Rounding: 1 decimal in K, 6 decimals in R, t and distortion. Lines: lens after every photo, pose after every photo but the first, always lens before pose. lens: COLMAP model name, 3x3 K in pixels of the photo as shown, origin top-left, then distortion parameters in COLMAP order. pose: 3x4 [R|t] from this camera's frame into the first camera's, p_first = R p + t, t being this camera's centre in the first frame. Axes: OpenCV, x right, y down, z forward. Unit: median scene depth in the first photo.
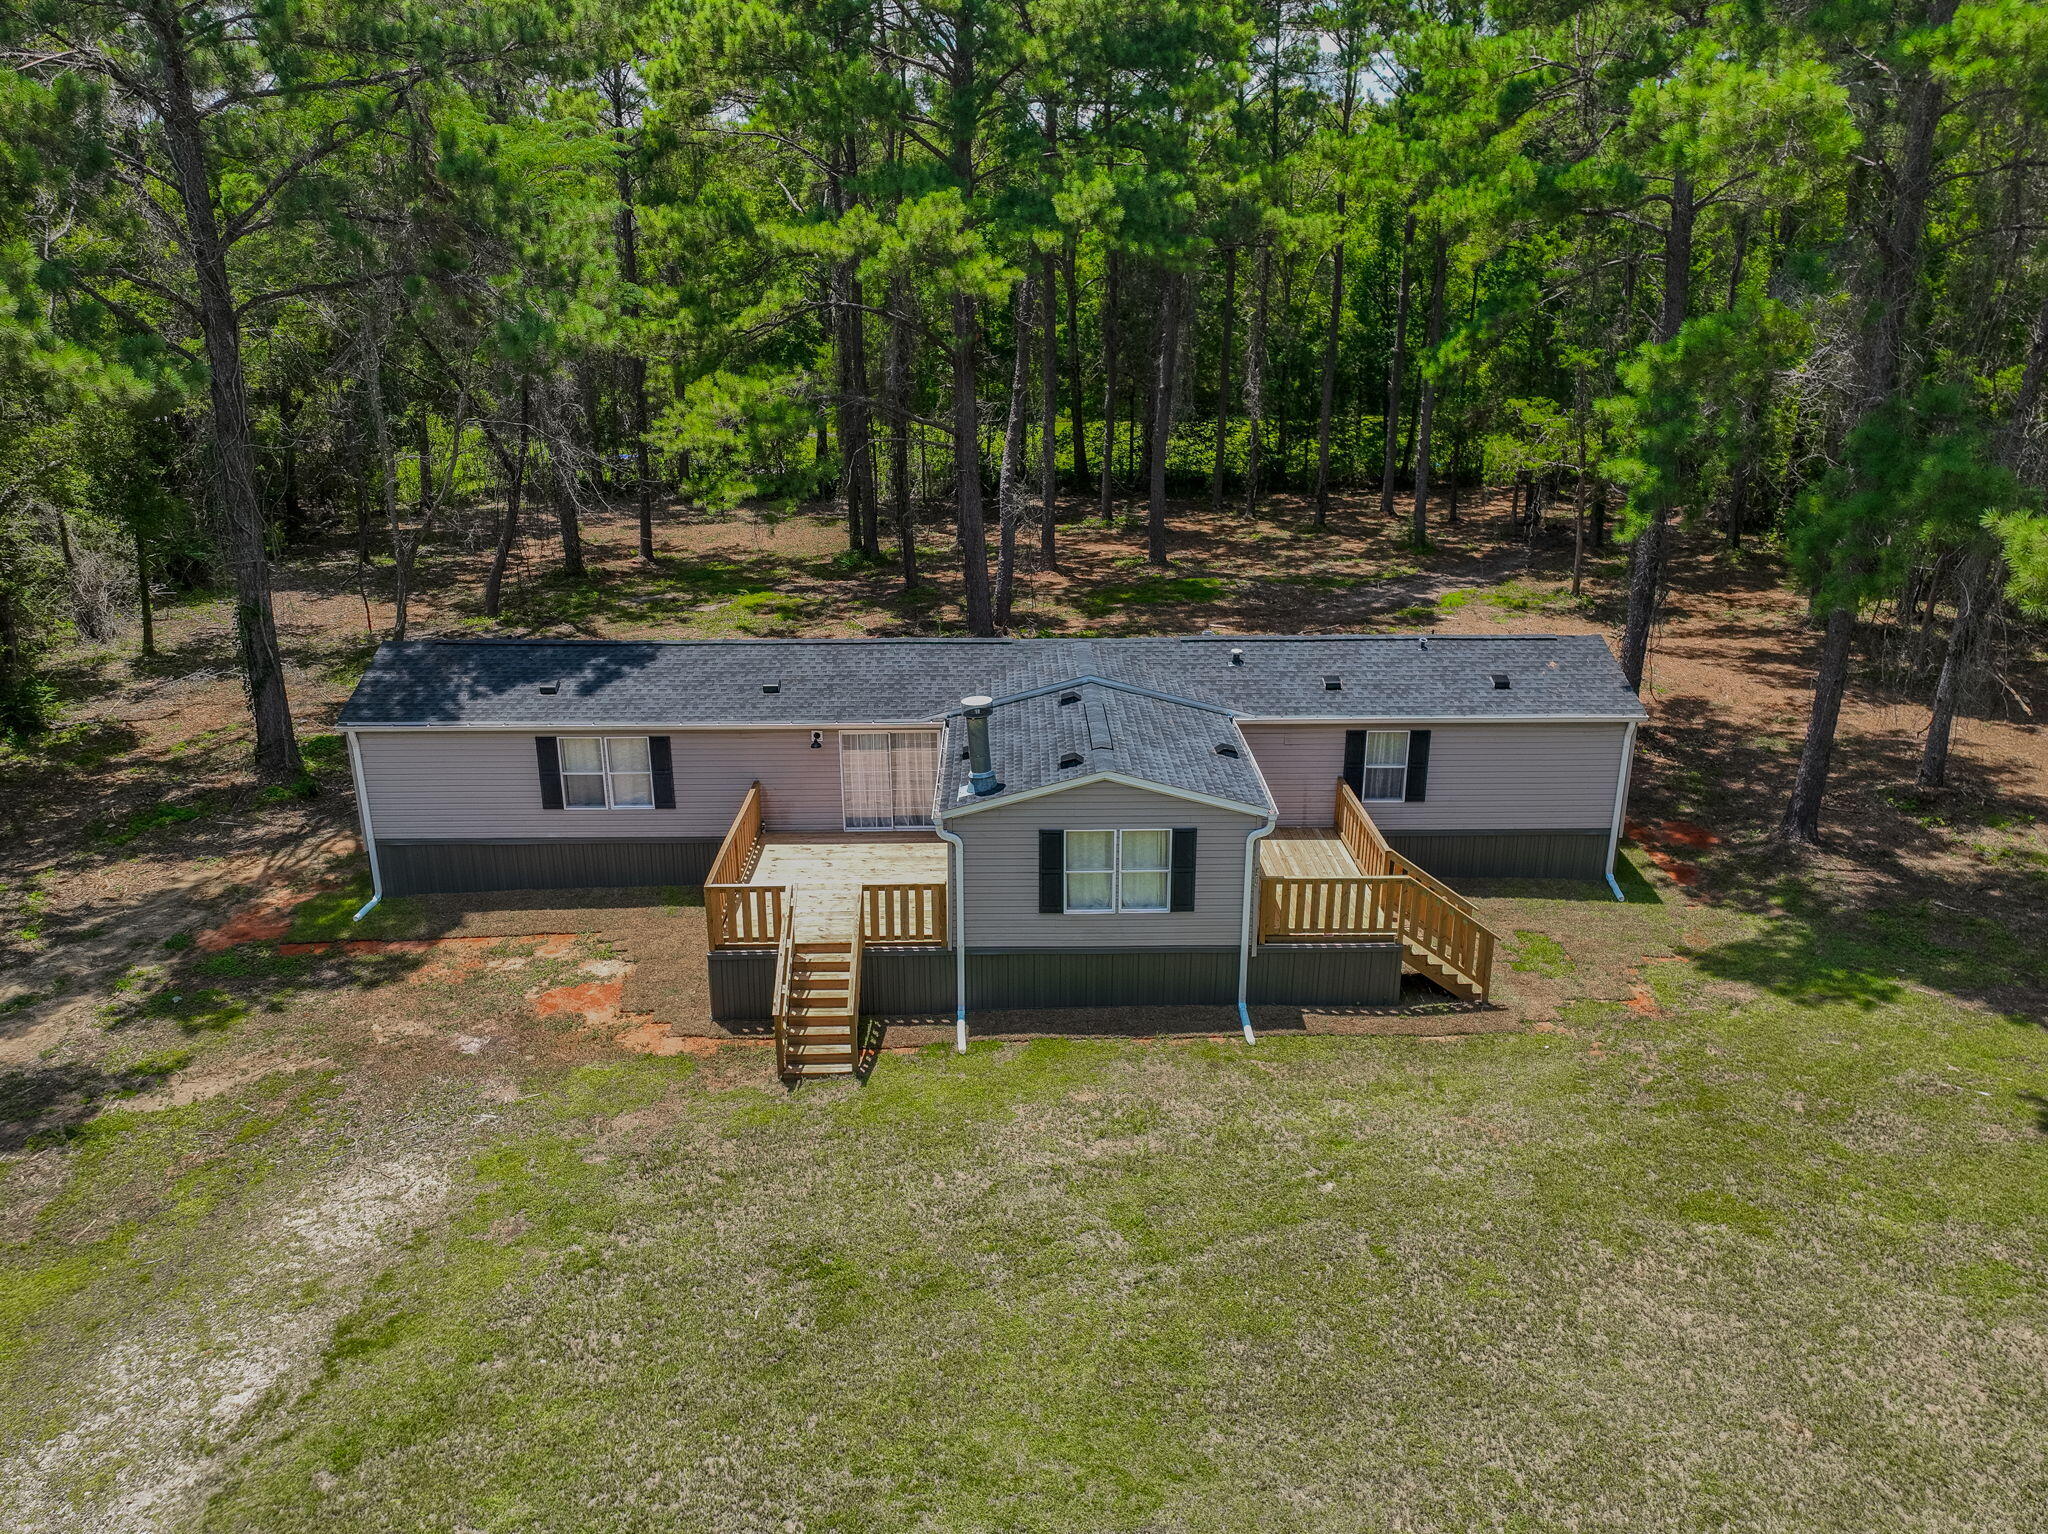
lens RADIAL K [[1403.1, 0, 1060.0], [0, 1403.1, 768.0], [0, 0, 1]] dist [-0.009131, 0.007324]
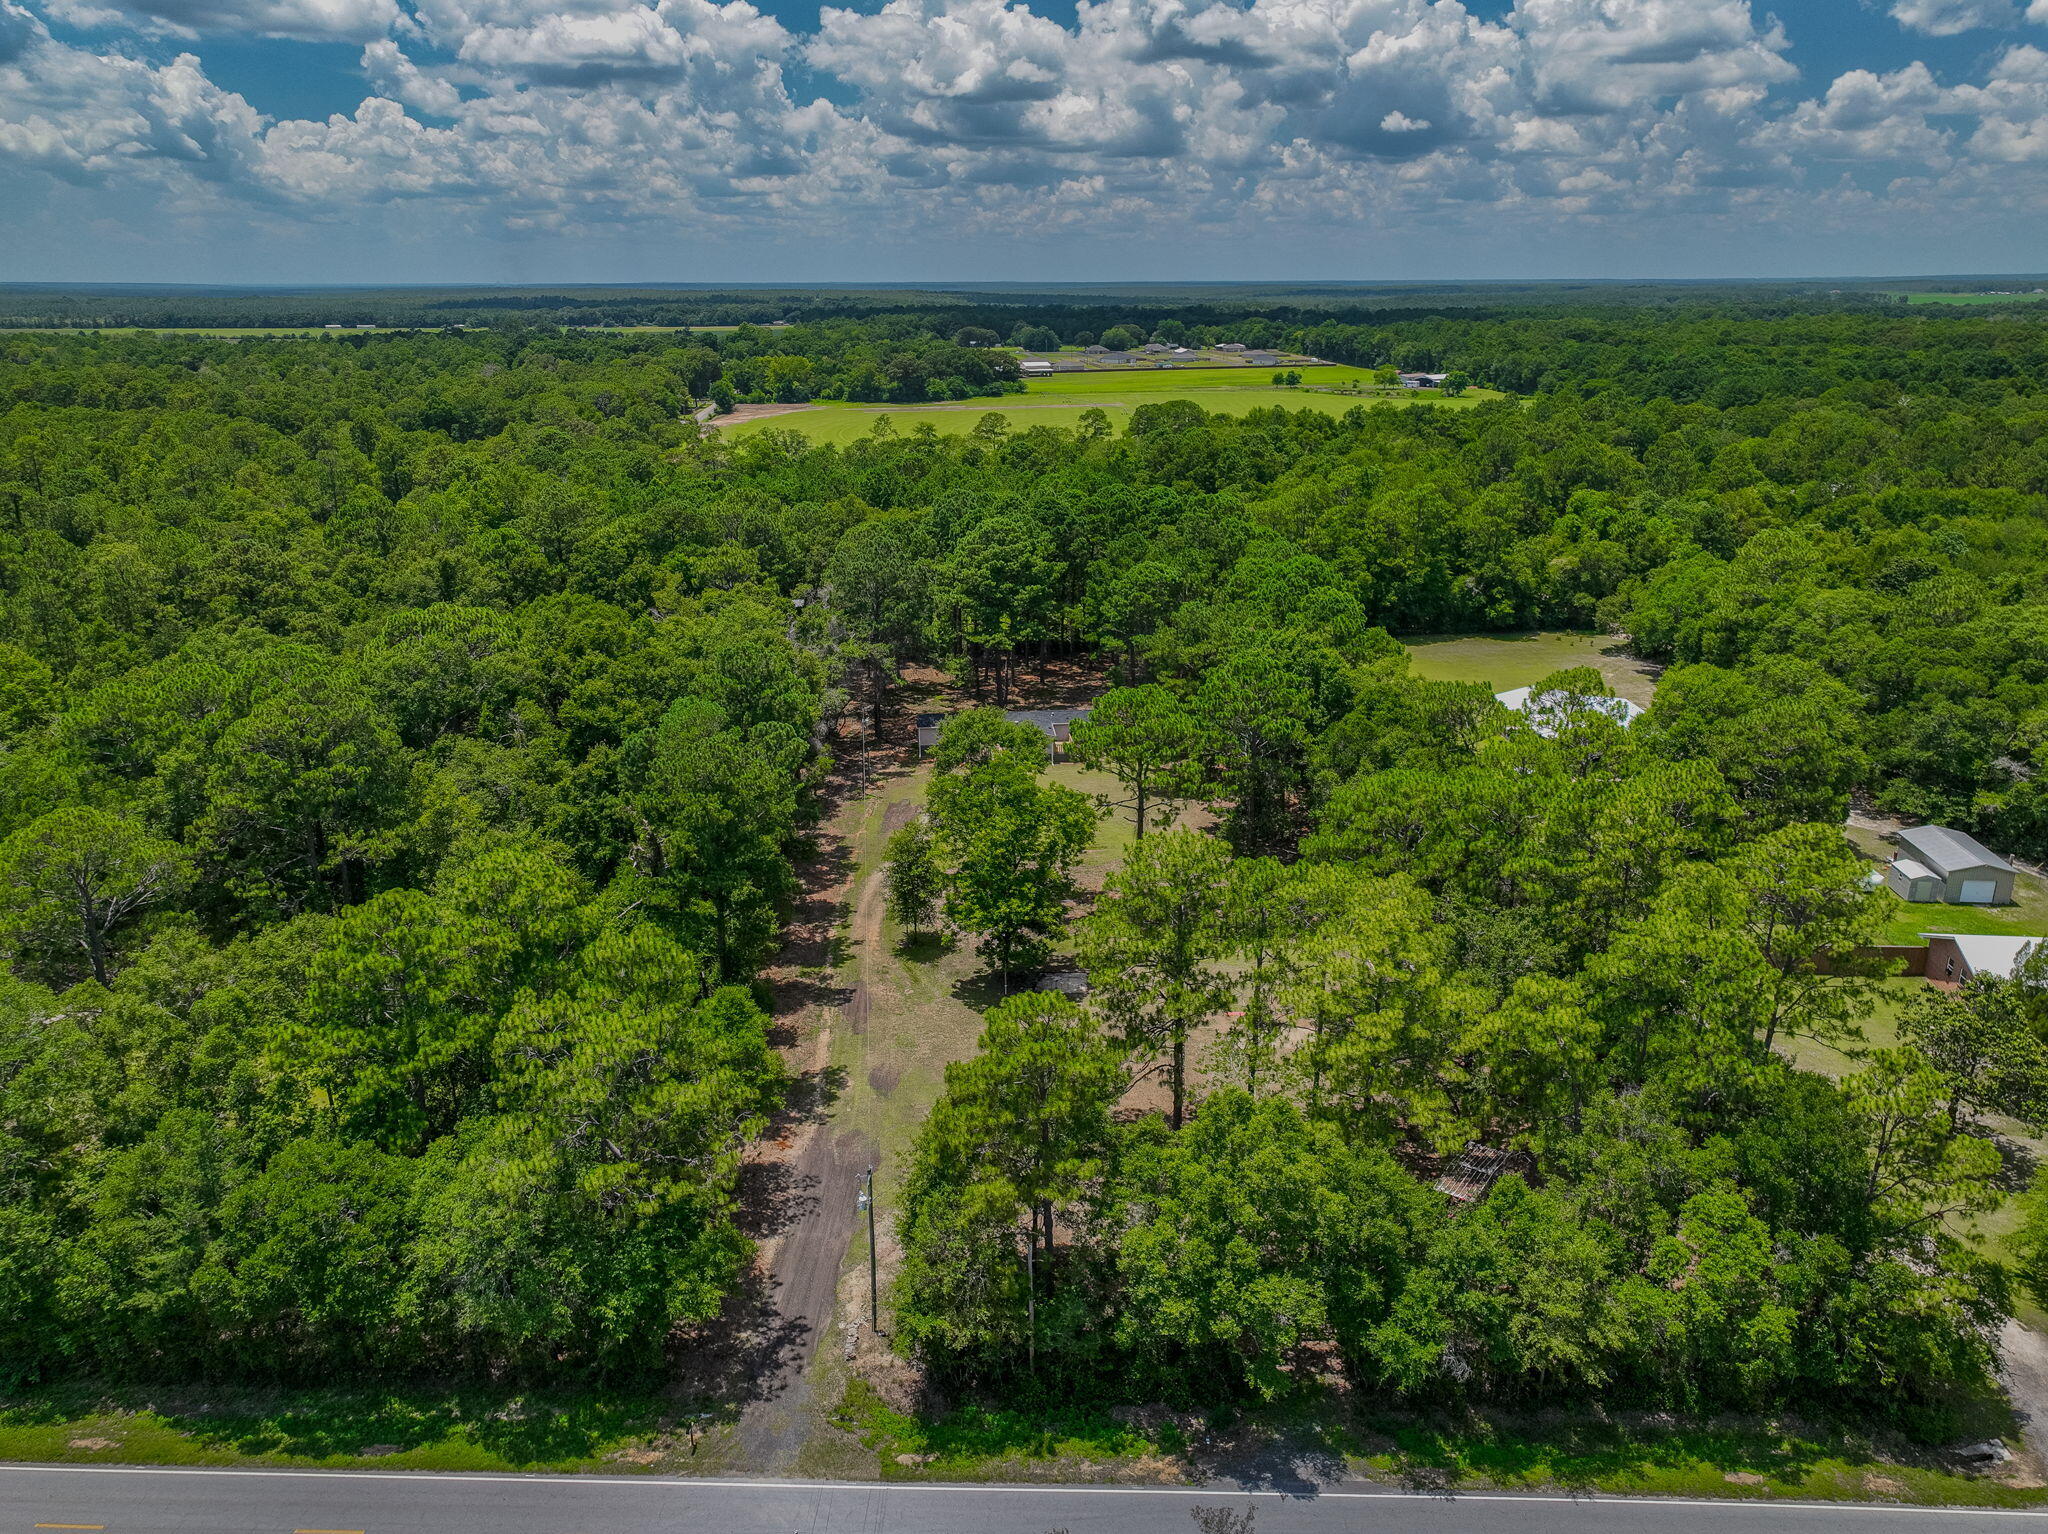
lens RADIAL K [[1564.4, 0, 1027.7], [0, 1564.4, 798.1], [0, 0, 1]] dist [0.003916, 0.026907]
pose [[0.998664, -0.023677, 0.045922, -0.331655], [0.023626, 0.999720, 0.001639, 0.297472], [-0.045948, -0.000552, 0.998944, -6.274657]]
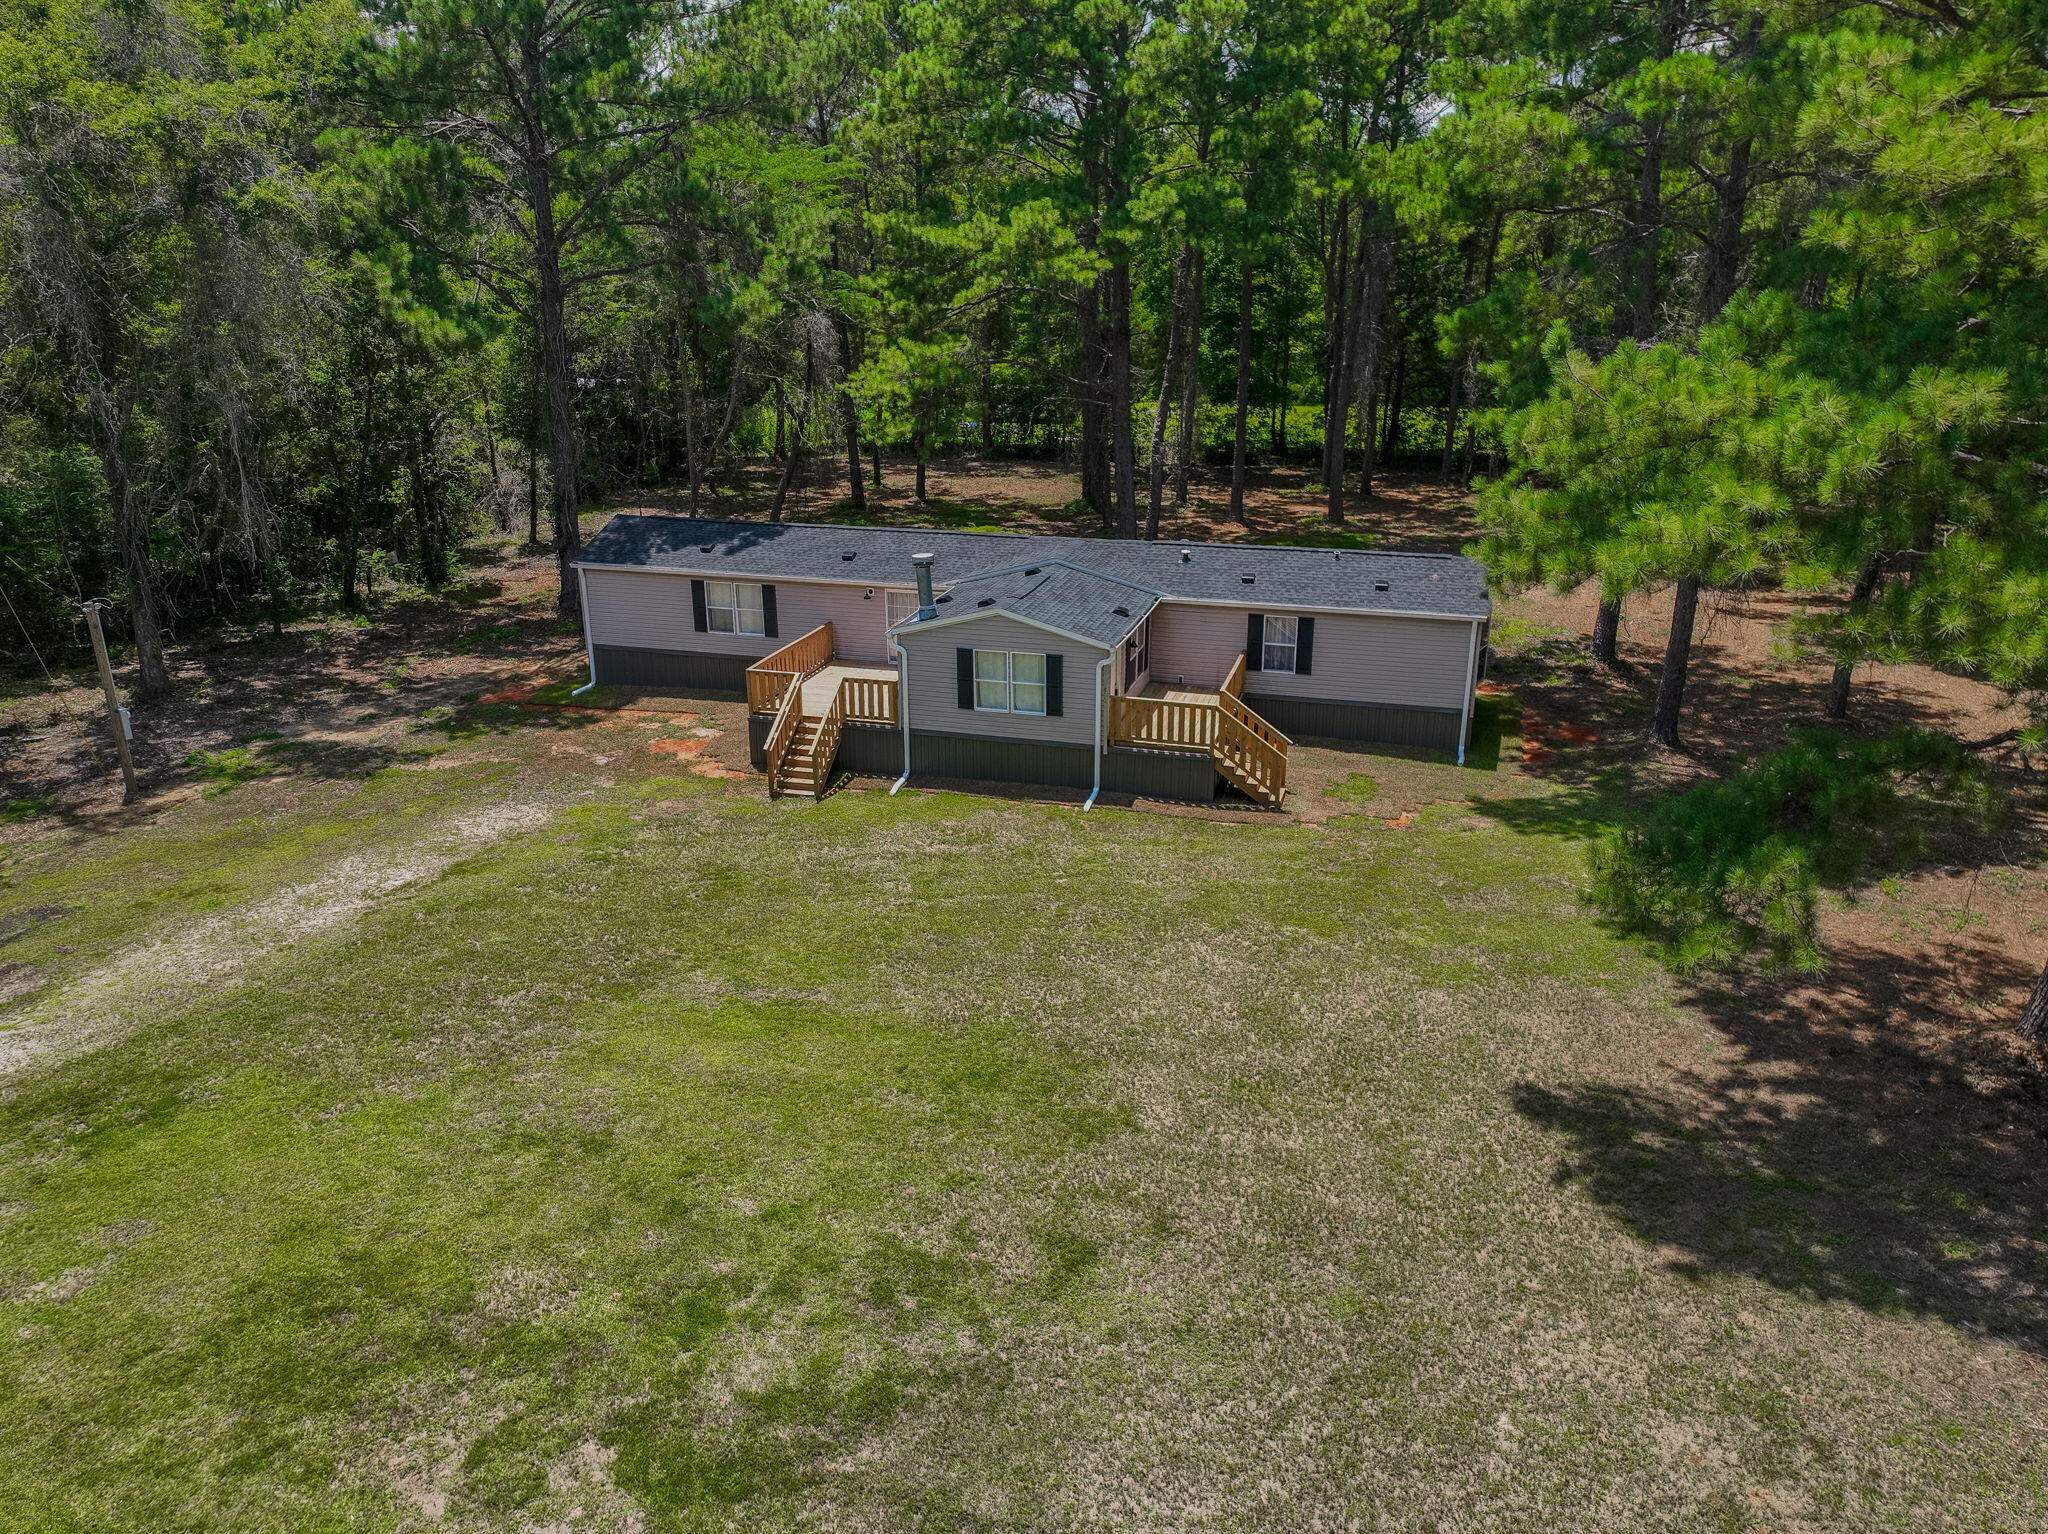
lens RADIAL K [[1404.8, 0, 1098.6], [0, 1404.8, 763.5], [0, 0, 1]] dist [0.009719, -0.035549]
pose [[0.961105, 0.092090, -0.260379, 0.429628], [-0.091894, 0.995685, 0.012953, 0.109403], [0.260448, 0.011478, 0.965420, -0.299298]]
